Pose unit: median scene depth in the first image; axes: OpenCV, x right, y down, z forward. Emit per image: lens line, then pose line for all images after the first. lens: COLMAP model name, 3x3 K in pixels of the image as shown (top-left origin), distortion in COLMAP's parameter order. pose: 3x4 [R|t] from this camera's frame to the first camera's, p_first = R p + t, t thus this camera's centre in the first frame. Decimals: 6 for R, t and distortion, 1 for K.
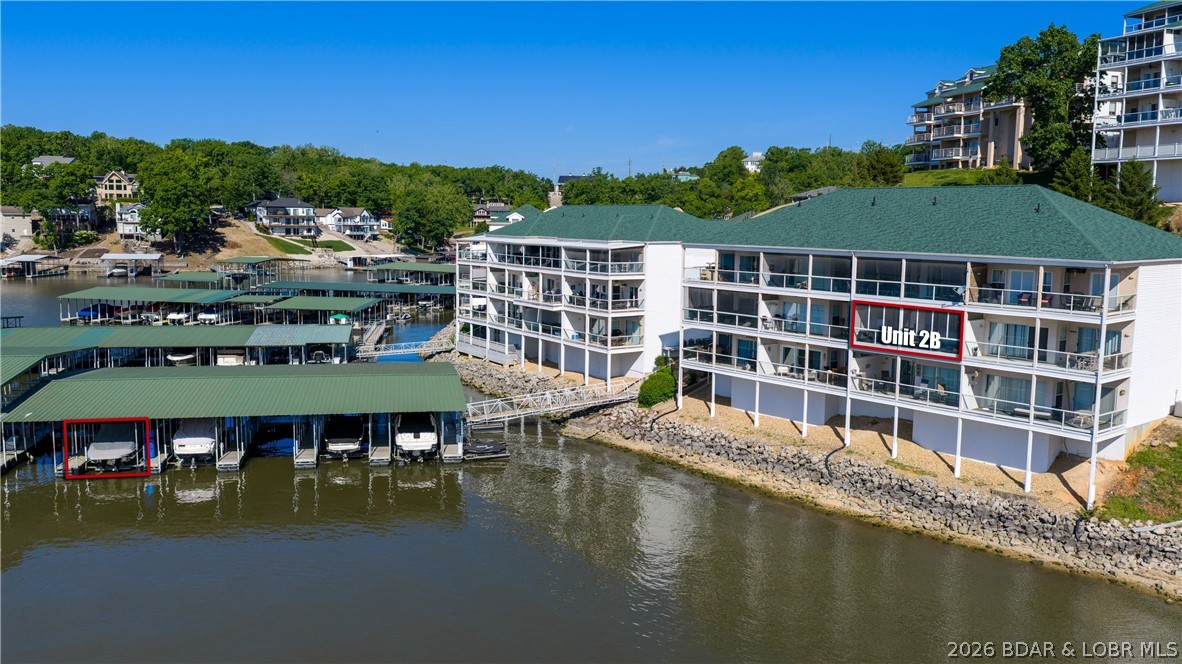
lens RADIAL K [[978.2, 0, 598.4], [0, 978.2, 327.1], [0, 0, 1]] dist [0.006590, -0.021673]
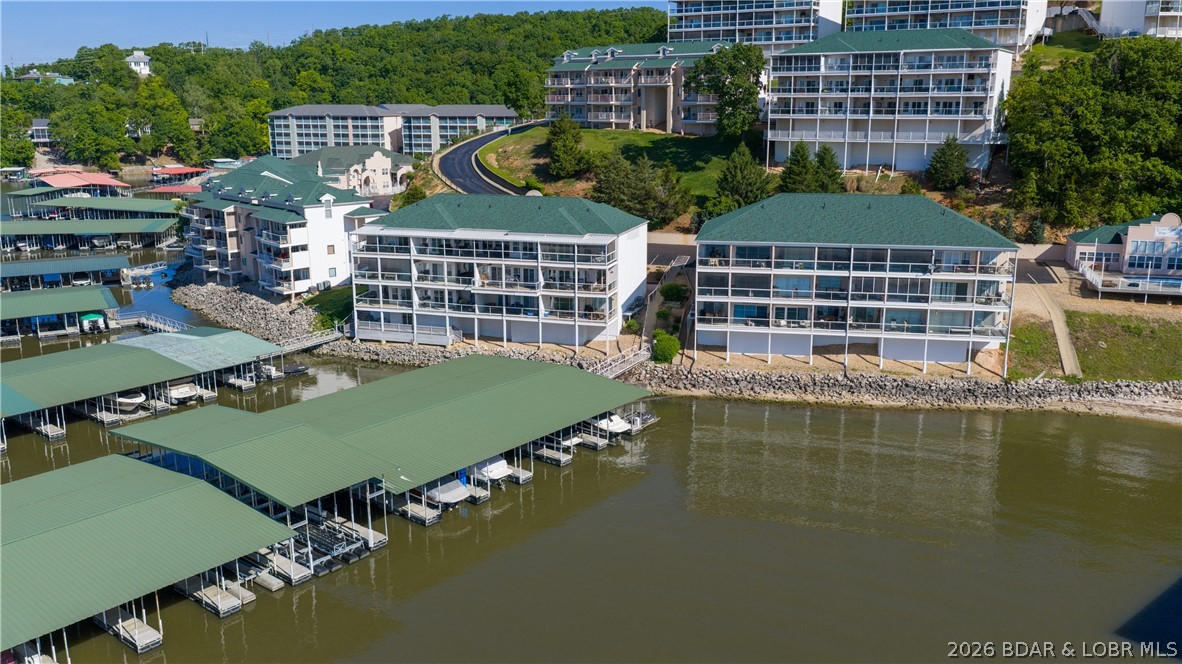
lens RADIAL K [[978.2, 0, 588.0], [0, 978.2, 331.6], [0, 0, 1]] dist [0.006590, -0.021673]
pose [[0.764409, -0.163432, 0.623674, -1.056047], [0.084773, 0.984418, 0.154061, -0.215923], [-0.639134, -0.064895, 0.766352, 0.053988]]
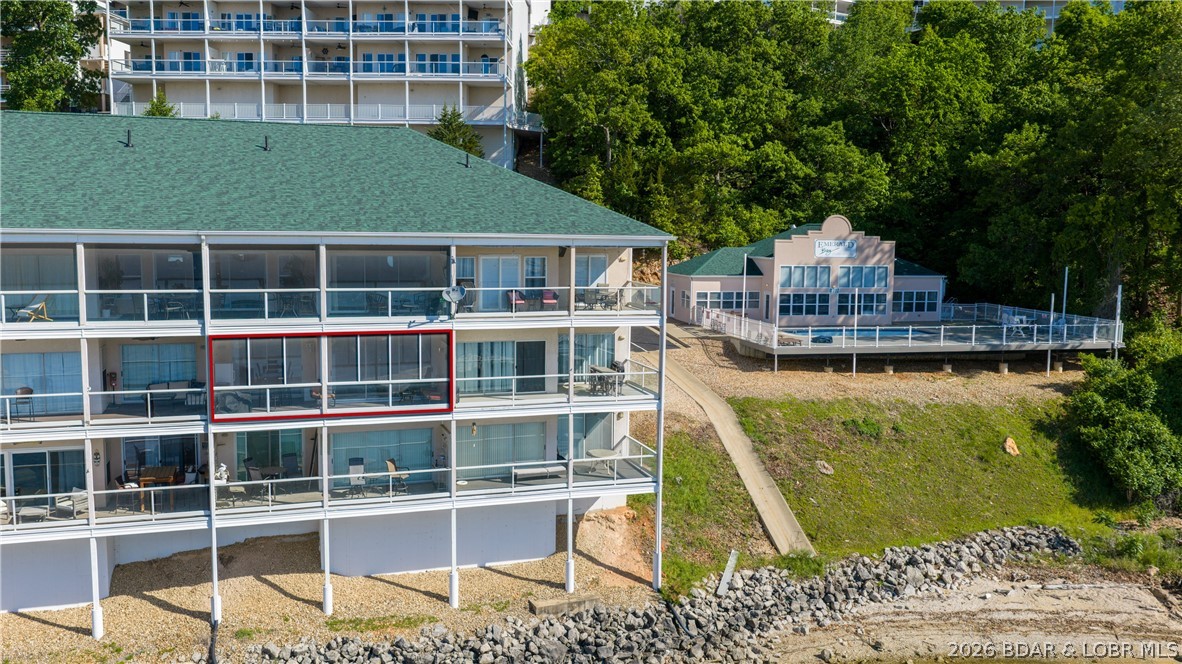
lens RADIAL K [[978.2, 0, 586.5], [0, 978.2, 325.6], [0, 0, 1]] dist [0.006590, -0.021673]
pose [[0.355600, -0.103017, 0.928944, -0.128456], [0.098265, 0.992519, 0.072451, -0.047916], [-0.929458, 0.065519, 0.363063, 0.638522]]
